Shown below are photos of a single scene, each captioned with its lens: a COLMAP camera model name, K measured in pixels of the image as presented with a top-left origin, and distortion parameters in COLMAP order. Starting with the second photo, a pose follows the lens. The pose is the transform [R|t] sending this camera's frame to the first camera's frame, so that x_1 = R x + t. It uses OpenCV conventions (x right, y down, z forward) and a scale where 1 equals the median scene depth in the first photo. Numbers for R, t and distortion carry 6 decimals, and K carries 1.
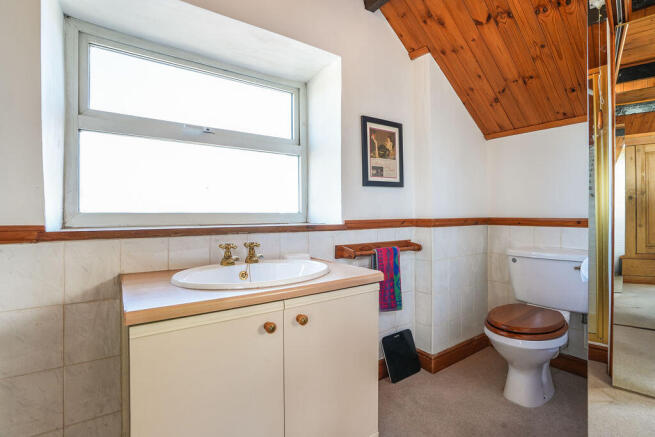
lens RADIAL K [[309.4, 0, 324.6], [0, 309.4, 220.9], [0, 0, 1]] dist [-0.000450, 0.000238]
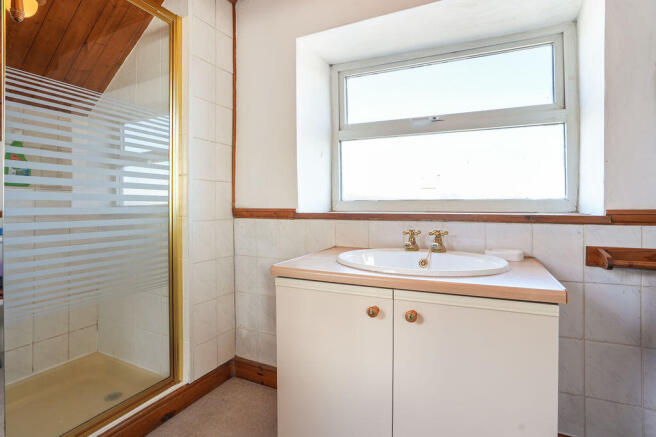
lens RADIAL K [[304.4, 0, 328.0], [0, 304.4, 218.5], [0, 0, 1]] dist [-0.035502, 0.000644]
pose [[0.536409, 0.042693, -0.842877, 0.302656], [-0.014116, 0.999034, 0.041619, -0.001662], [0.843840, -0.010426, 0.536494, 0.176899]]
